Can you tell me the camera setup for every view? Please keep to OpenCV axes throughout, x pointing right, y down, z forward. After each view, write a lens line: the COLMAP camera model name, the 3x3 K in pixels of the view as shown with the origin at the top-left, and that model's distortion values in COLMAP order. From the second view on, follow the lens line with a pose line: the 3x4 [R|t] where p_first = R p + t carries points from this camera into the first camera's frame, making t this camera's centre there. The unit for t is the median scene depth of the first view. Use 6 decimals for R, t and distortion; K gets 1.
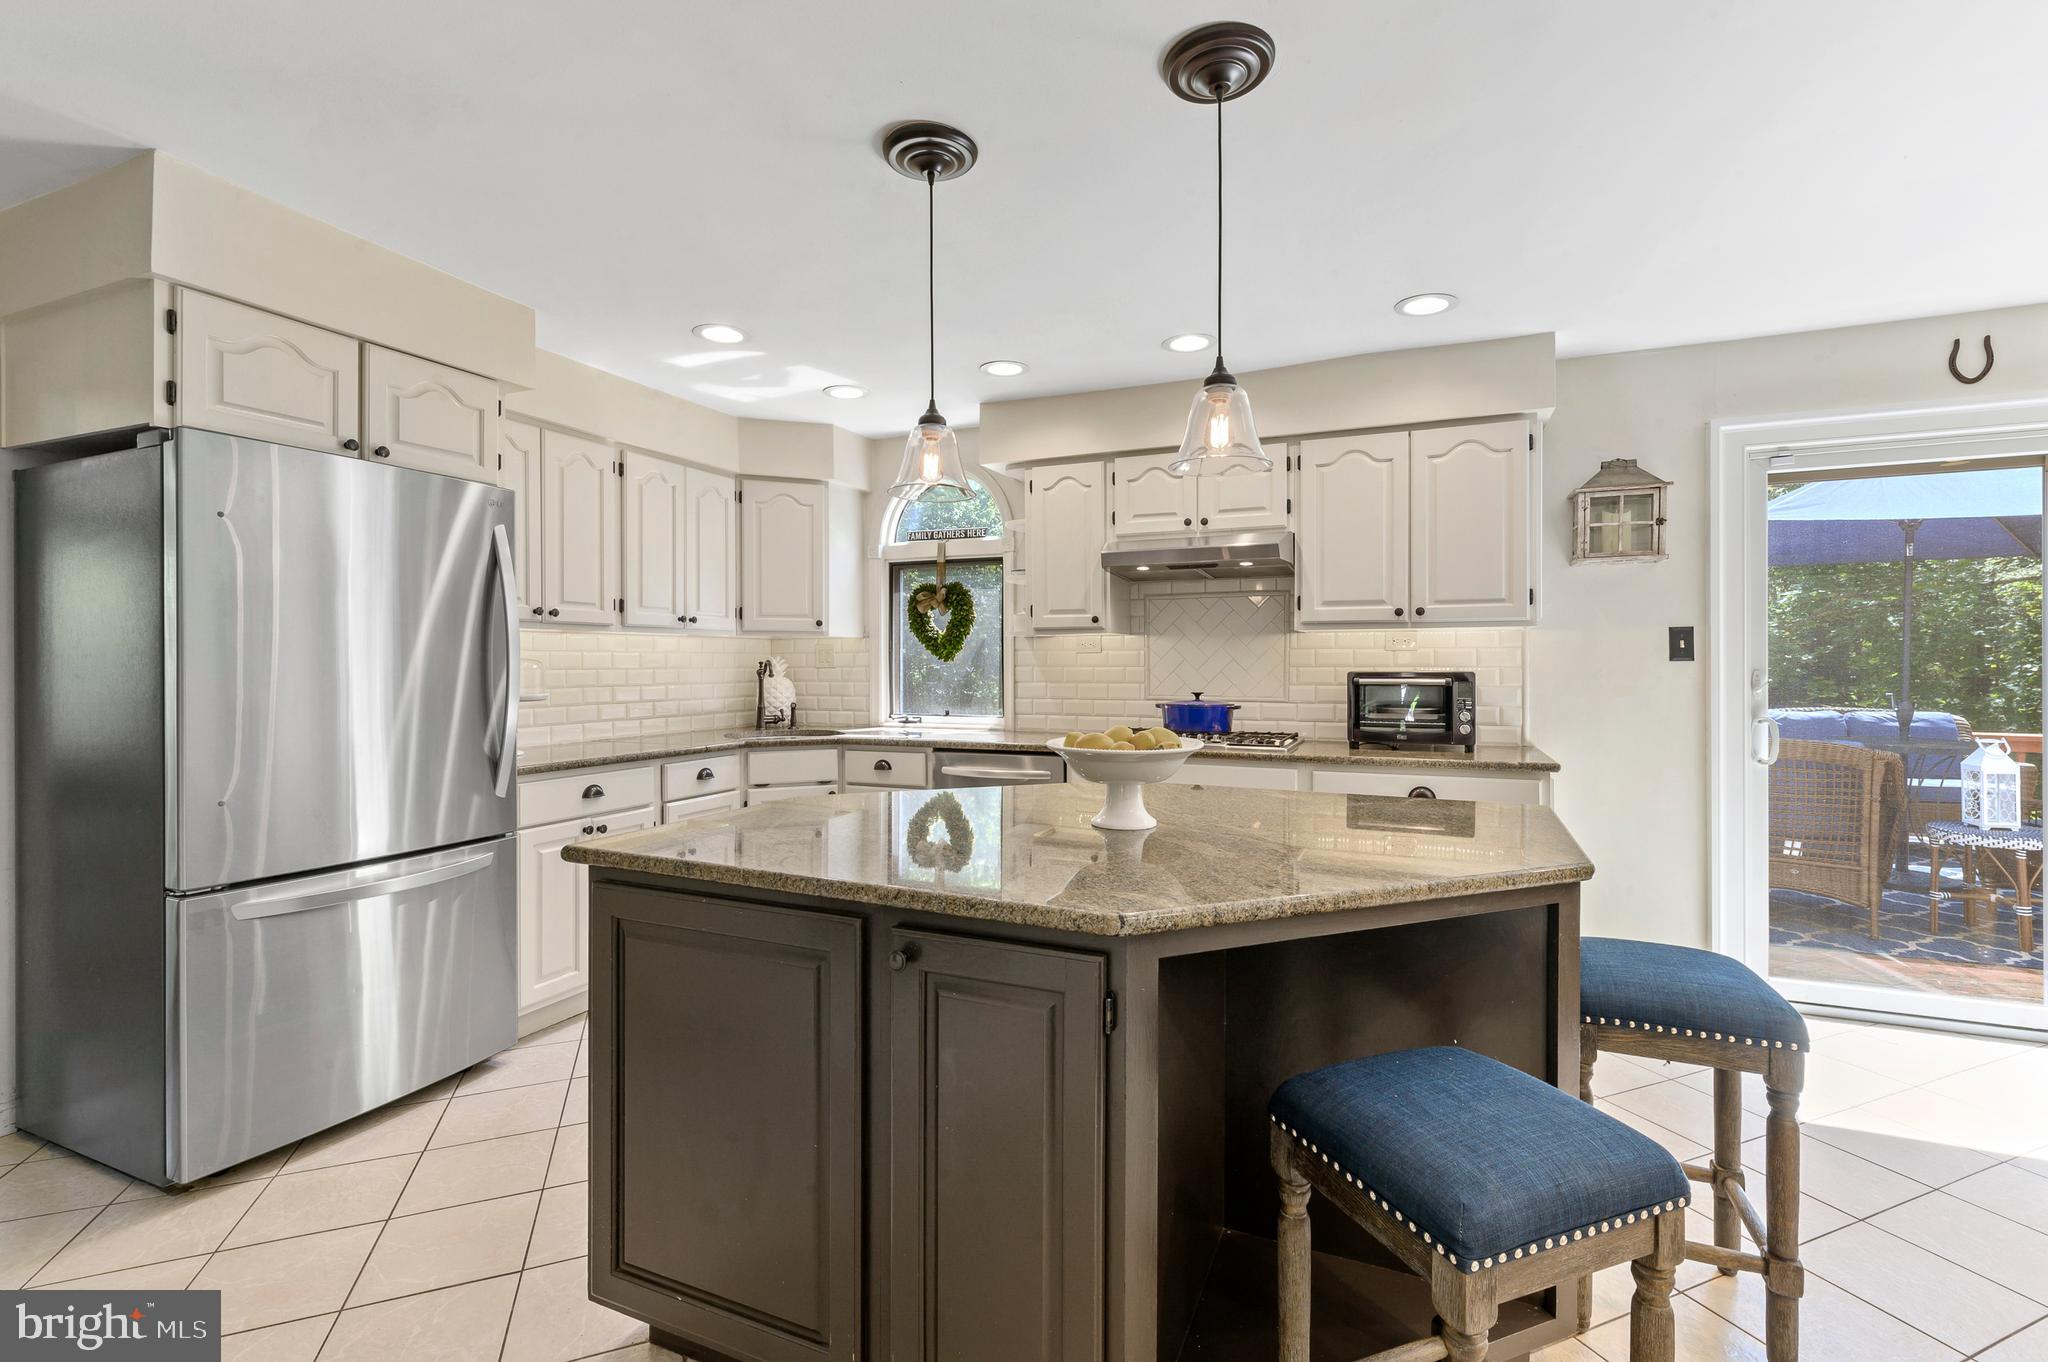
lens RADIAL K [[897.4, 0, 1022.5], [0, 897.4, 666.4], [0, 0, 1]] dist [0.002829, 0.001040]
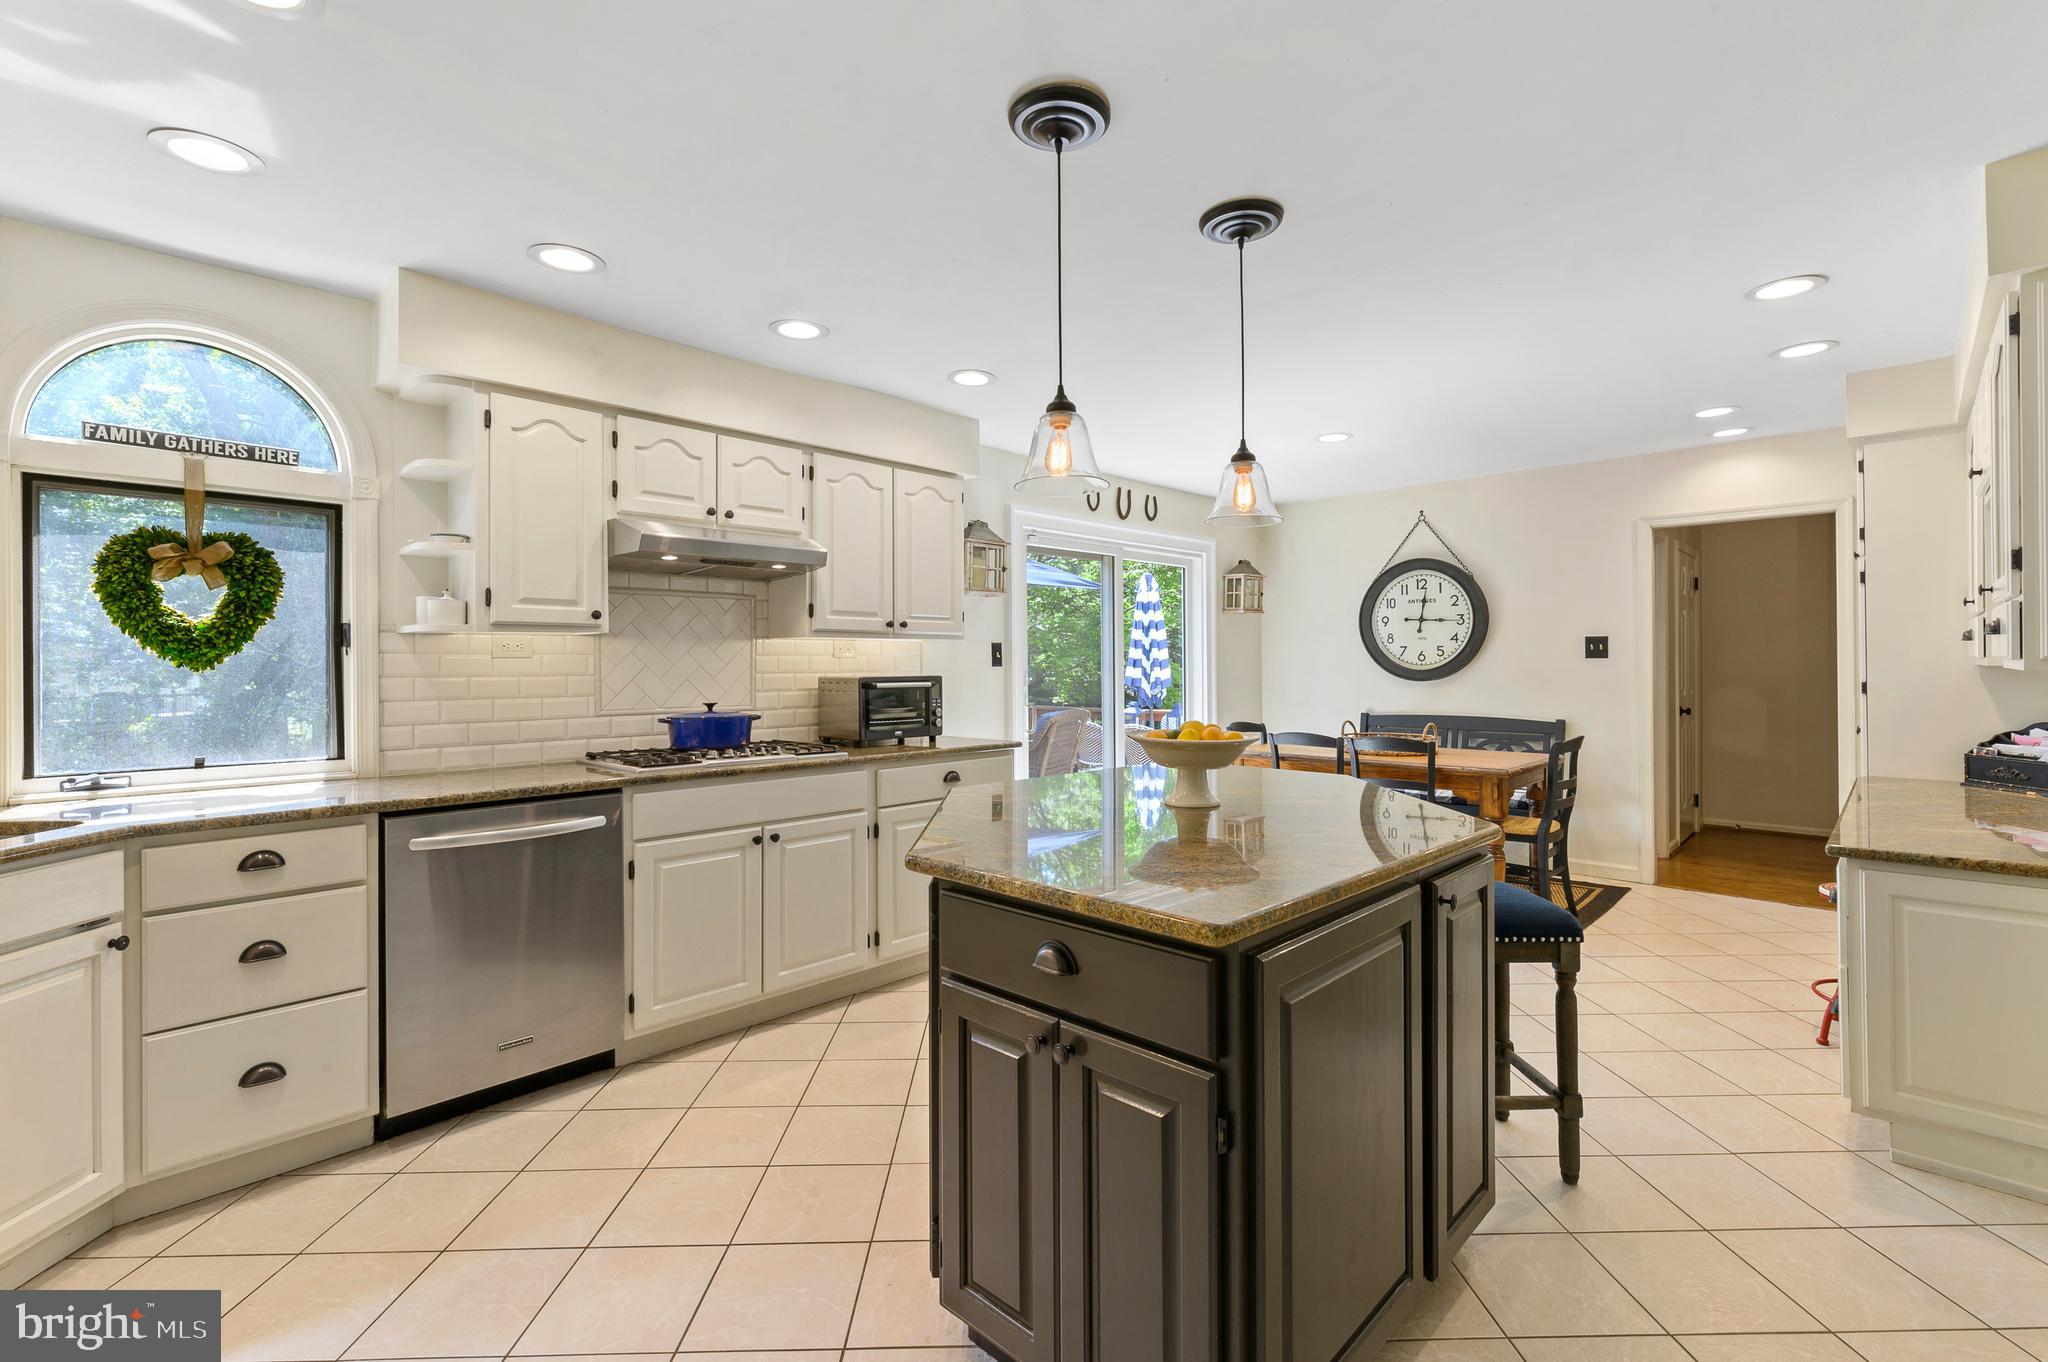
lens RADIAL K [[897.4, 0, 1028.7], [0, 897.4, 673.4], [0, 0, 1]] dist [0.002829, 0.001040]
pose [[0.357285, -0.010606, 0.933935, -0.527009], [0.007904, 0.999934, 0.008331, -0.005381], [-0.933962, 0.004406, 0.357346, 0.383506]]
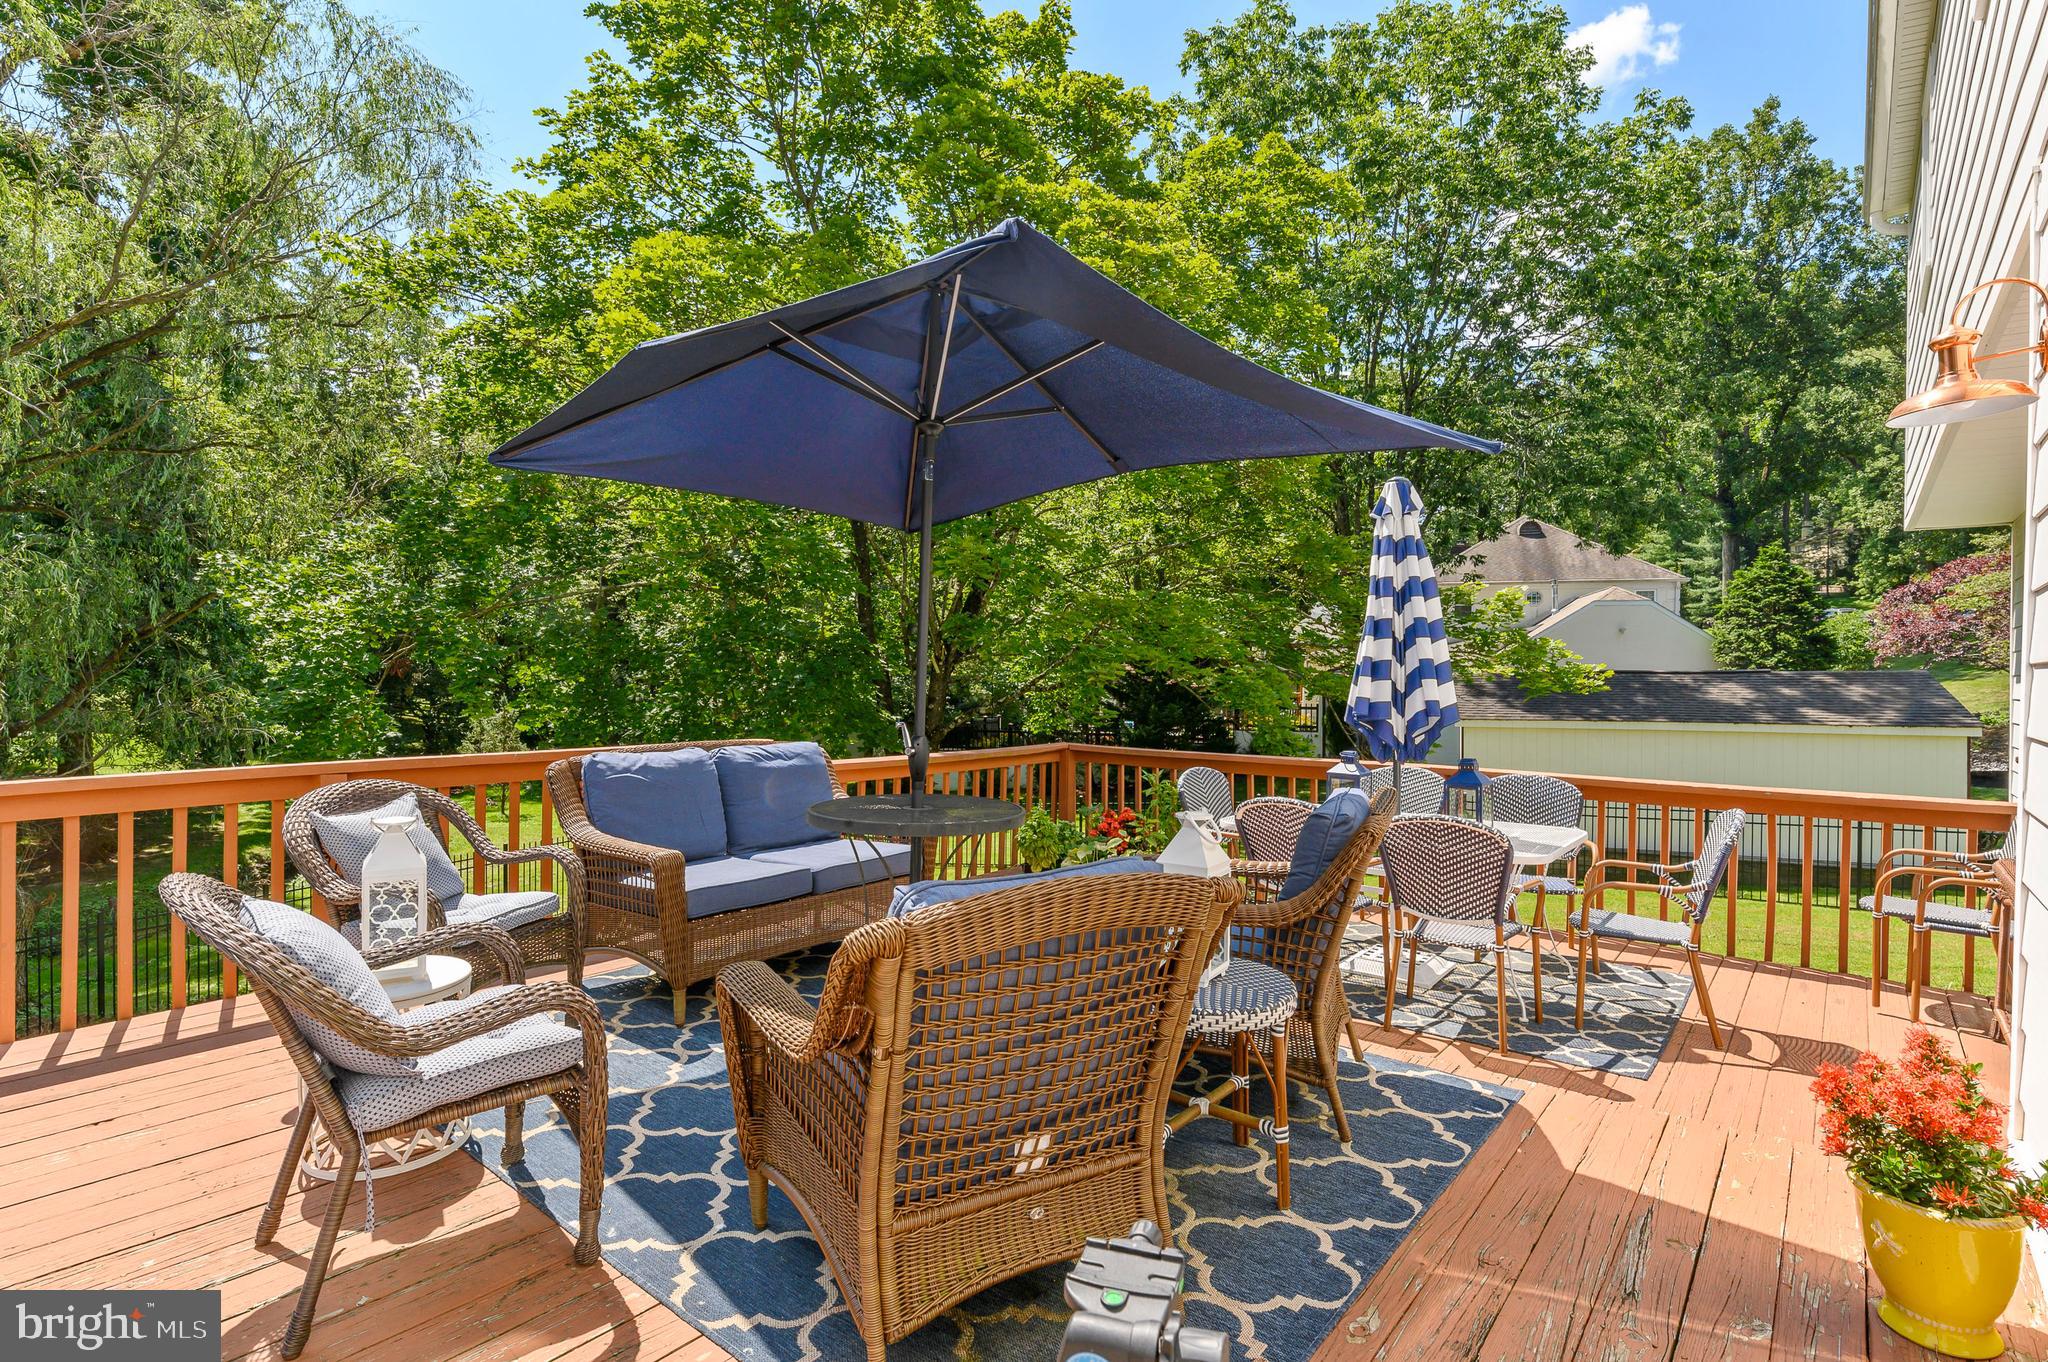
lens RADIAL K [[992.6, 0, 1026.4], [0, 992.6, 680.6], [0, 0, 1]] dist [0.000080, 0.000003]
pose [[0.276473, -0.004281, 0.961012, 0.524771], [-0.000978, 0.999988, 0.004736, -0.003593], [-0.961021, -0.002249, 0.276466, 1.041588]]
